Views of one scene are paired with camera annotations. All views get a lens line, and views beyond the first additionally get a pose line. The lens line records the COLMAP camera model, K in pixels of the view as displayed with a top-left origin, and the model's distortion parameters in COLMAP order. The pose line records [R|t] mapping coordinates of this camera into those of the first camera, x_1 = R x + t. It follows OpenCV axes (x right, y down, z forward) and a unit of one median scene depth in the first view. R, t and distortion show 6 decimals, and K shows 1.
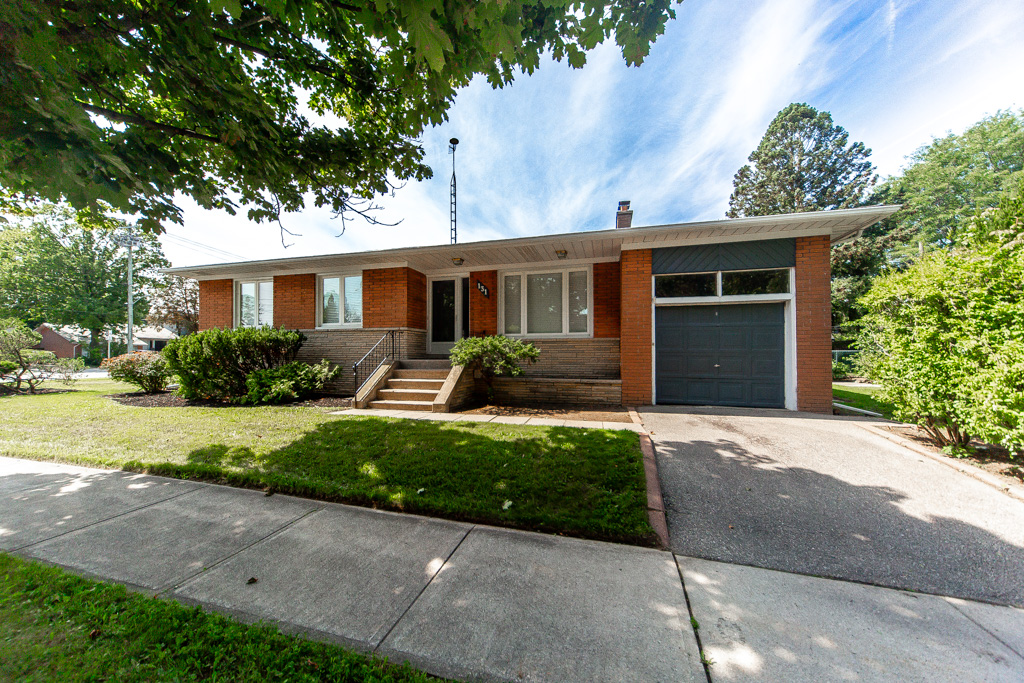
lens RADIAL K [[369.5, 0, 517.6], [0, 369.5, 358.6], [0, 0, 1]] dist [0.003472, 0.000160]
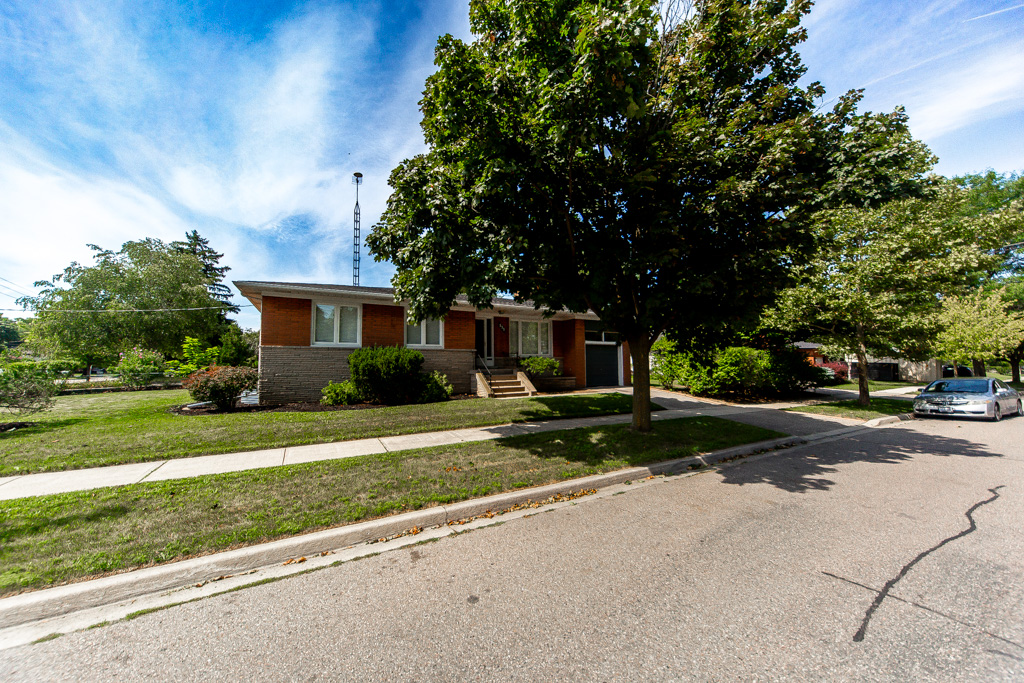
lens RADIAL K [[365.2, 0, 518.7], [0, 365.2, 343.1], [0, 0, 1]] dist [-0.000283, -0.000369]
pose [[0.680439, 0.031059, 0.732147, -0.103657], [0.011042, 0.998553, -0.052622, -0.002025], [-0.732722, 0.043891, 0.679111, -0.016793]]
